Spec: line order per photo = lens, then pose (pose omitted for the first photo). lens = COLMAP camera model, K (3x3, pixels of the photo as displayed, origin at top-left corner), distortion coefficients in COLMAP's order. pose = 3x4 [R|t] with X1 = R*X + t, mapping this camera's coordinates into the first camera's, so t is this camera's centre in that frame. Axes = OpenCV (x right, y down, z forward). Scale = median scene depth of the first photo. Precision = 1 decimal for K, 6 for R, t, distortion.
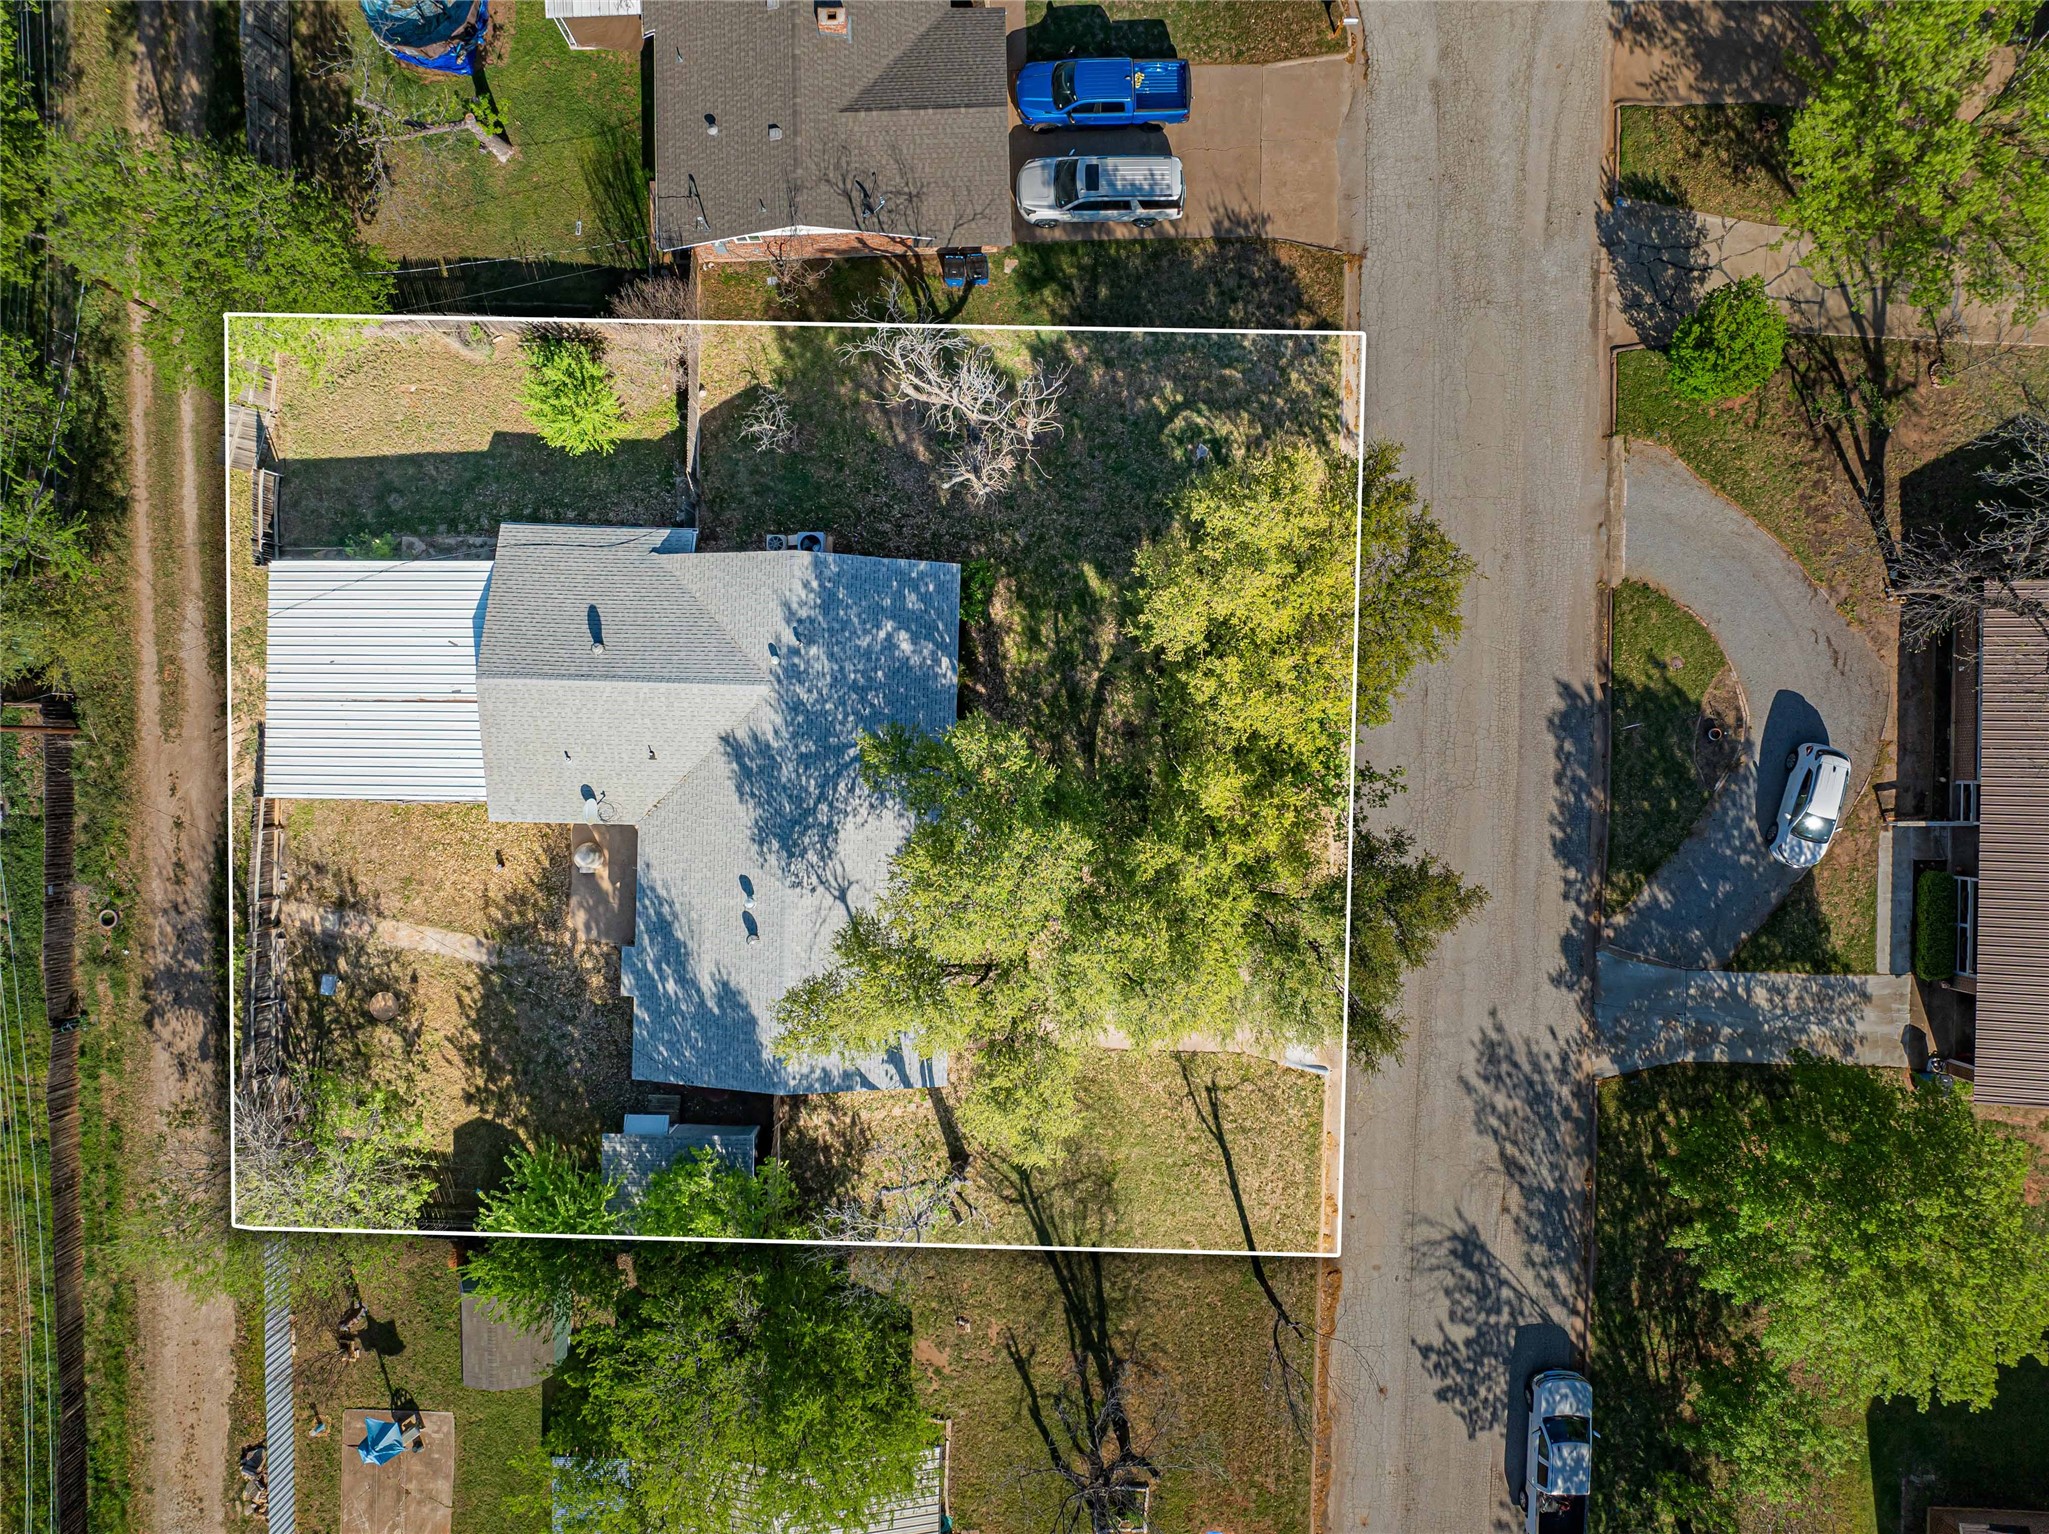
lens RADIAL K [[1394.3, 0, 1024.5], [0, 1394.3, 767.0], [0, 0, 1]] dist [-0.006421, -0.001684]
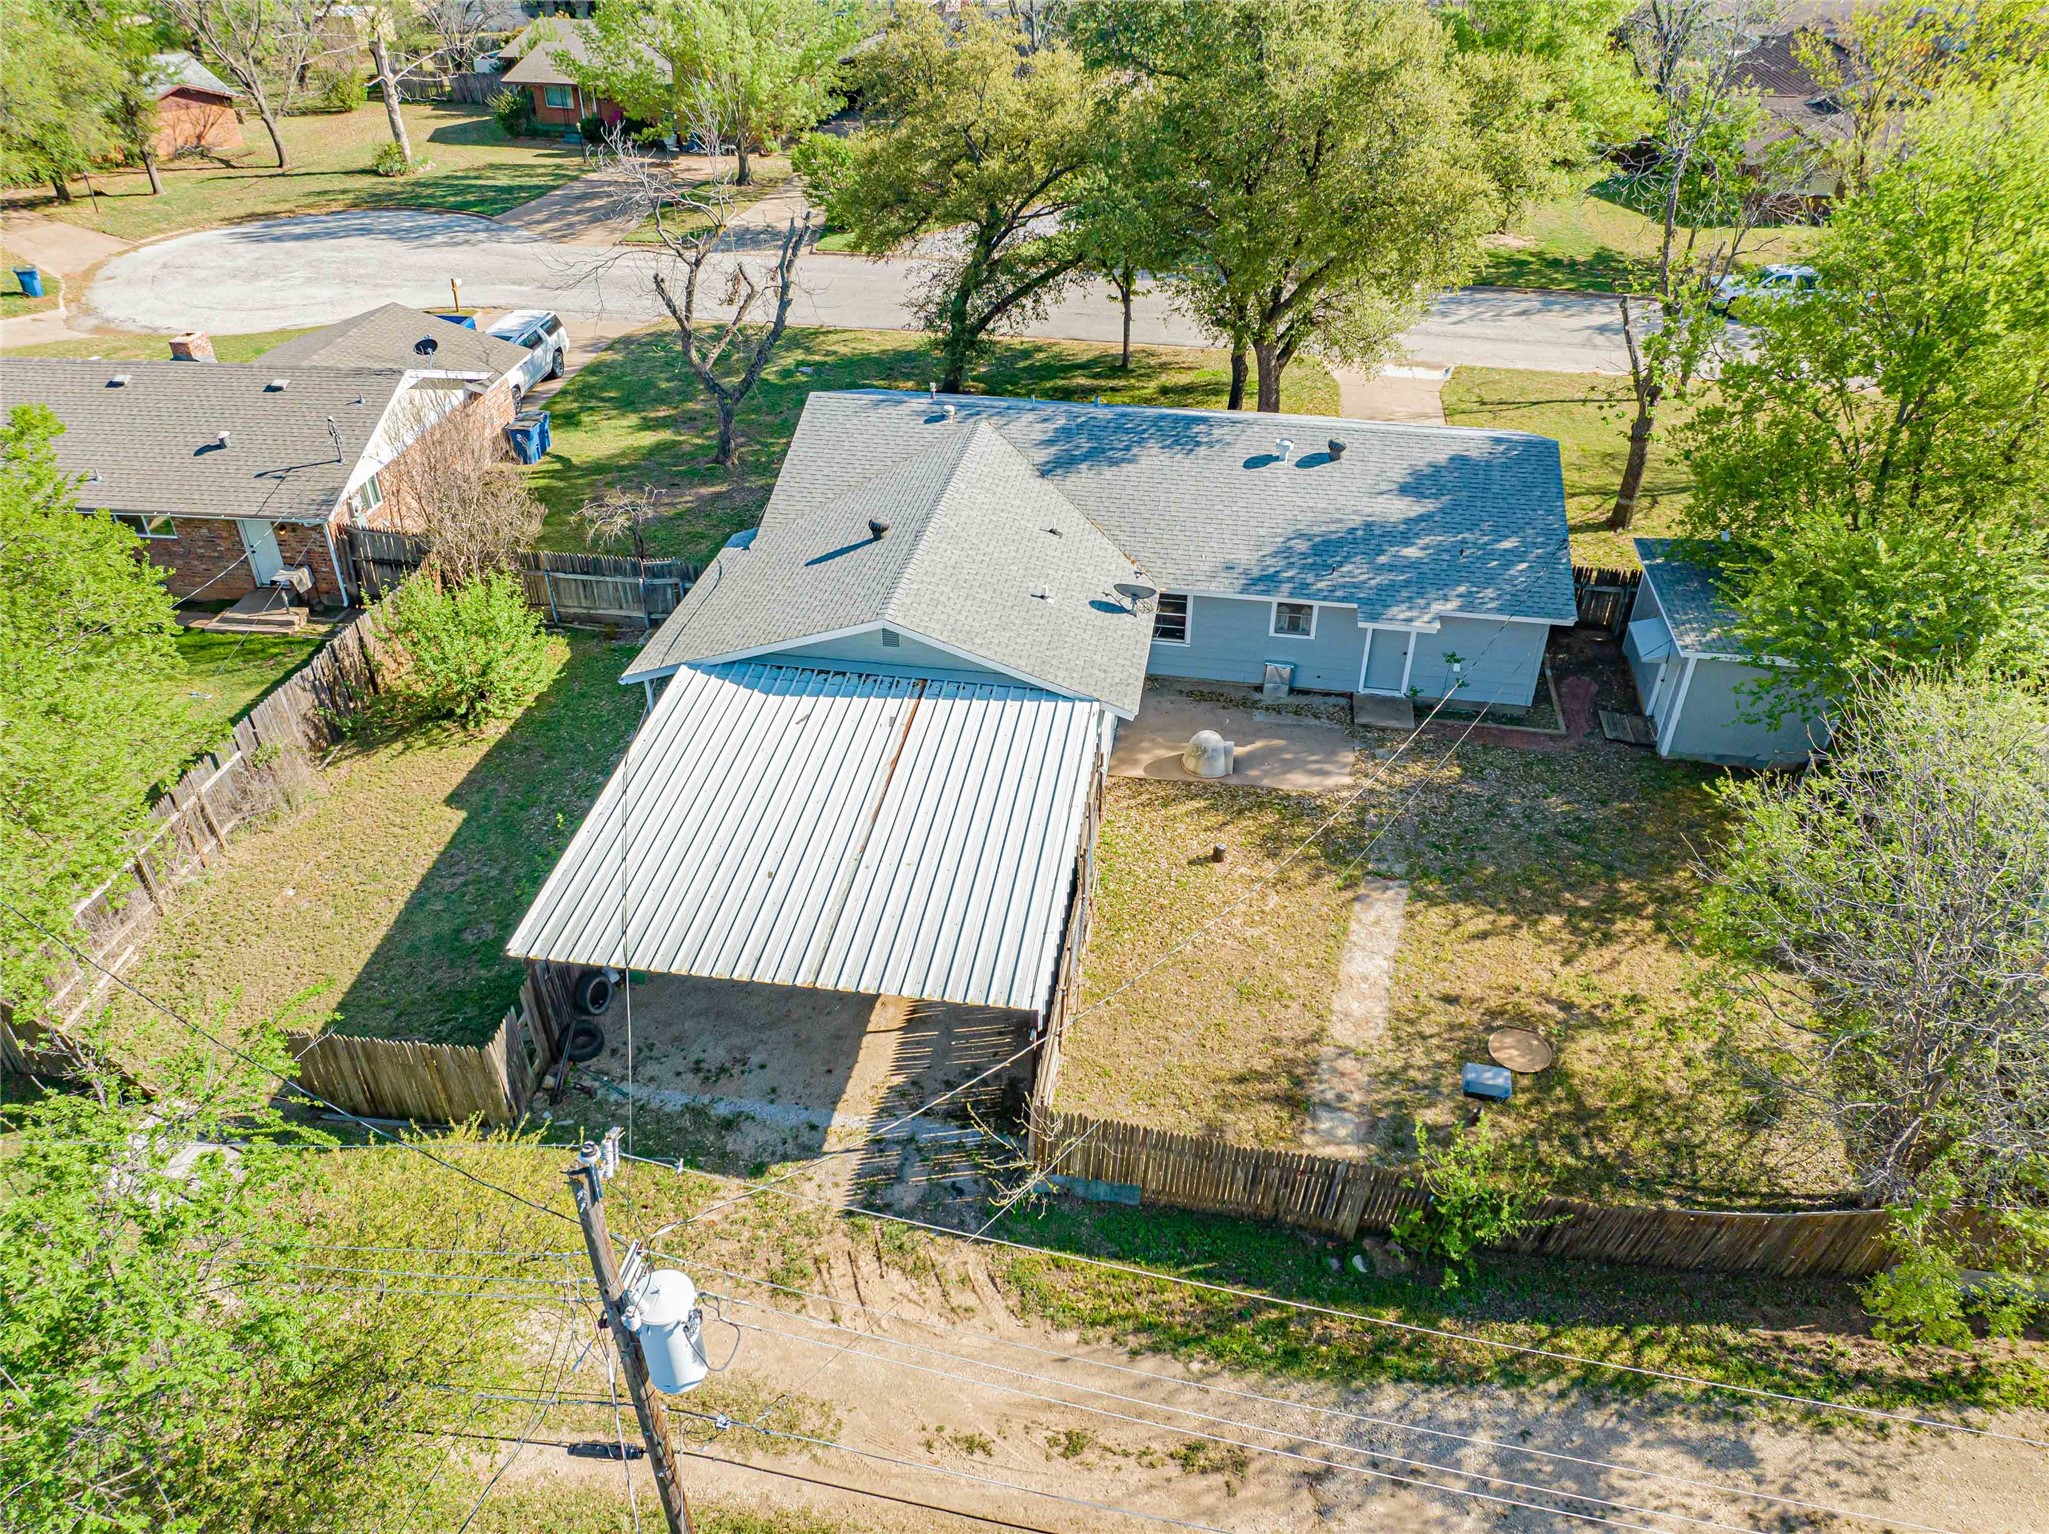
lens RADIAL K [[1394.3, 0, 1024.5], [0, 1394.3, 767.0], [0, 0, 1]] dist [-0.006421, -0.001684]
pose [[0.137543, -0.581888, 0.801554, -0.793817], [0.990480, 0.085421, -0.107951, 0.052735], [-0.005655, 0.808770, 0.588097, 0.656698]]
